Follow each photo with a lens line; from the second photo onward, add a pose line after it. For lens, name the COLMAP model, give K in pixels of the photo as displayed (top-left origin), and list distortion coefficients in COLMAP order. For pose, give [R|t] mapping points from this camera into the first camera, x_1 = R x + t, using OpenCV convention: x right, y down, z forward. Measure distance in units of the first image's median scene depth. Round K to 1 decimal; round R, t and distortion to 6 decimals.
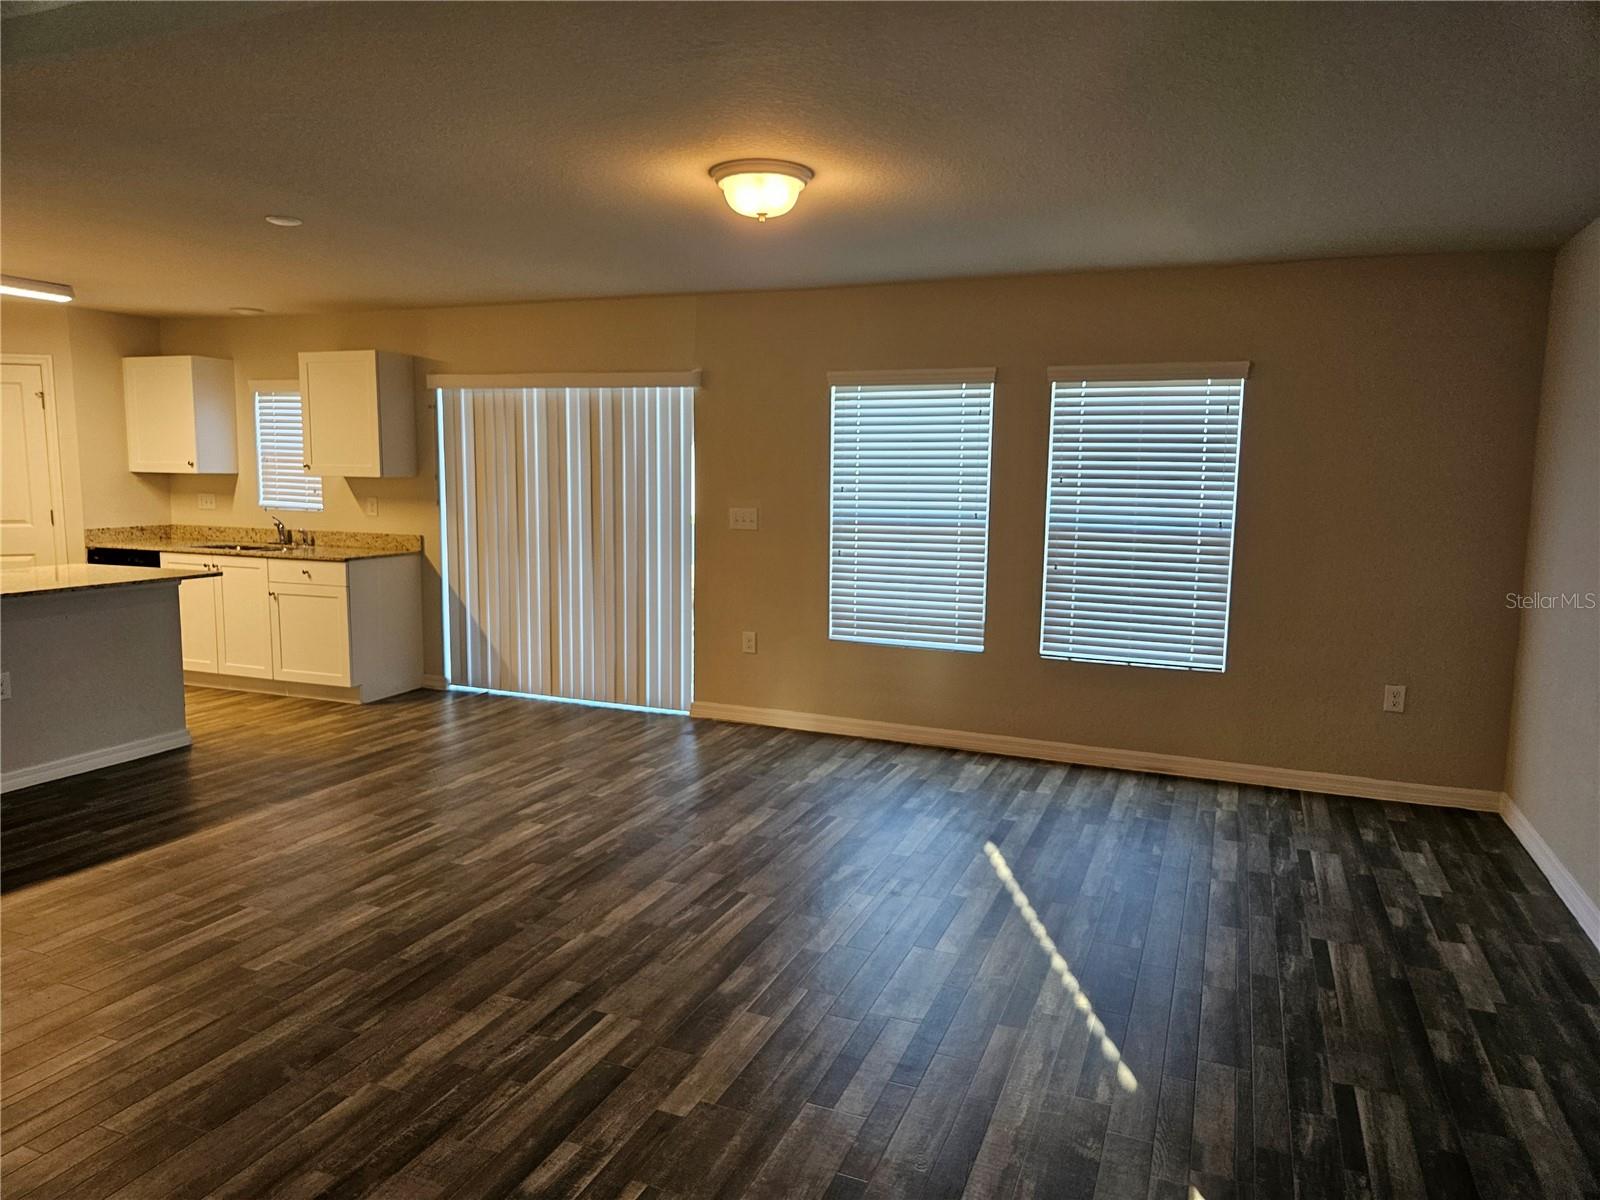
lens RADIAL K [[1063.0, 0, 773.5], [0, 1063.0, 597.8], [0, 0, 1]] dist [0.083620, -0.069728]
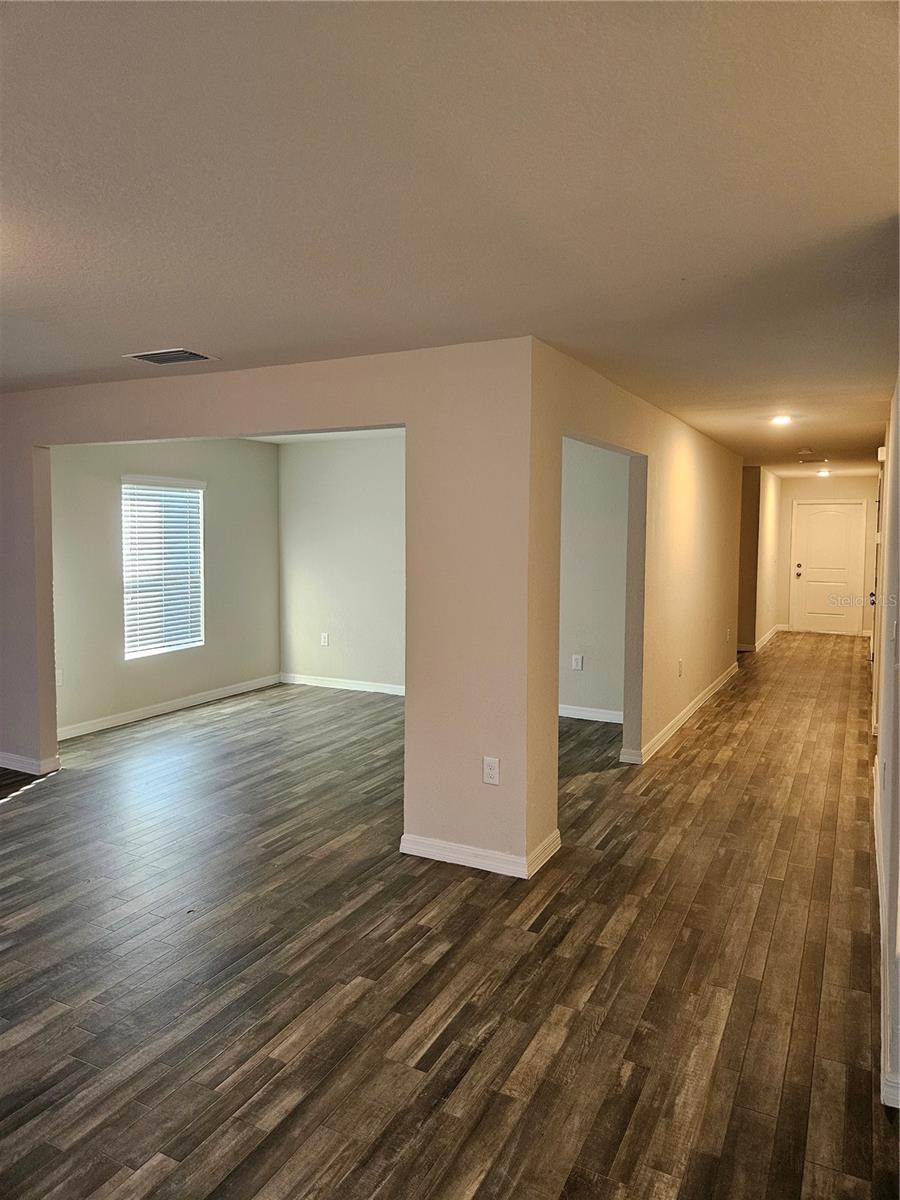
lens RADIAL K [[797.3, 0, 450.0], [0, 797.3, 600.0], [0, 0, 1]] dist [0.083620, -0.069728]
pose [[-0.997389, -0.032025, 0.064722, -0.444353], [-0.018355, 0.979276, 0.201699, -0.254798], [-0.069840, 0.199985, -0.977307, 1.799053]]
